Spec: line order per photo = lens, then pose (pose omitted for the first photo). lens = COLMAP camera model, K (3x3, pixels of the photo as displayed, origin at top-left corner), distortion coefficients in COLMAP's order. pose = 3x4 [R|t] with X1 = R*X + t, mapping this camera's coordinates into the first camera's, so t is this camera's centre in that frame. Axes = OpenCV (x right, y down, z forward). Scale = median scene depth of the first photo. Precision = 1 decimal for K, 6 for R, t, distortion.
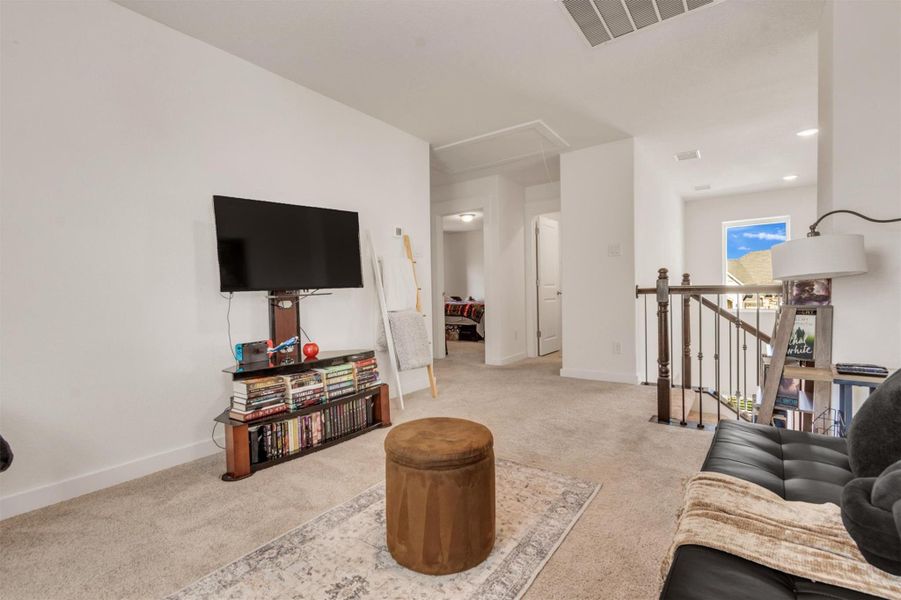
lens RADIAL K [[413.3, 0, 451.6], [0, 413.3, 300.9], [0, 0, 1]] dist [0.002990, -0.000490]
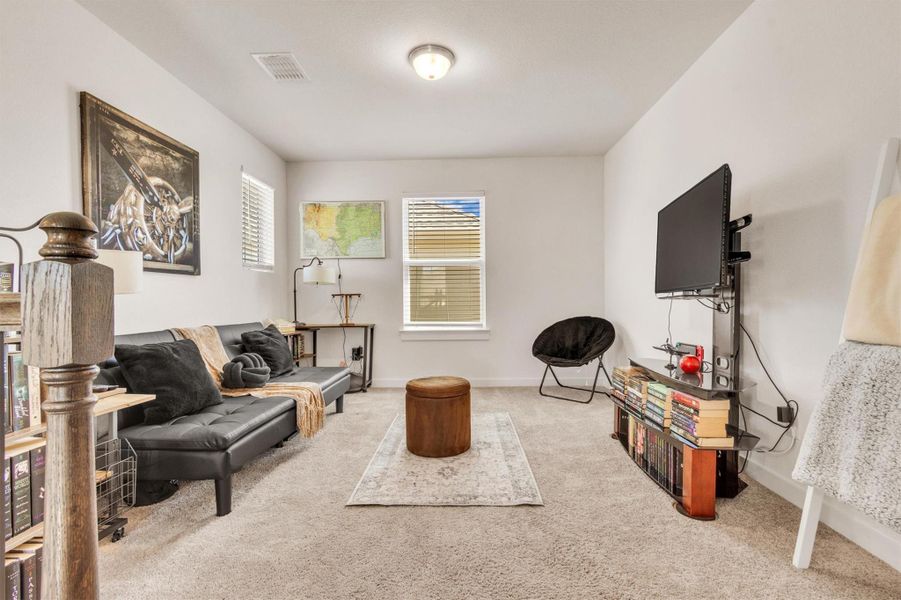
lens RADIAL K [[413.3, 0, 451.0], [0, 413.3, 302.7], [0, 0, 1]] dist [0.002990, -0.000490]
pose [[-0.824588, 0.024075, -0.565221, 0.715588], [0.007103, 0.999456, 0.032208, -0.046121], [0.565689, 0.022544, -0.824310, 1.981946]]
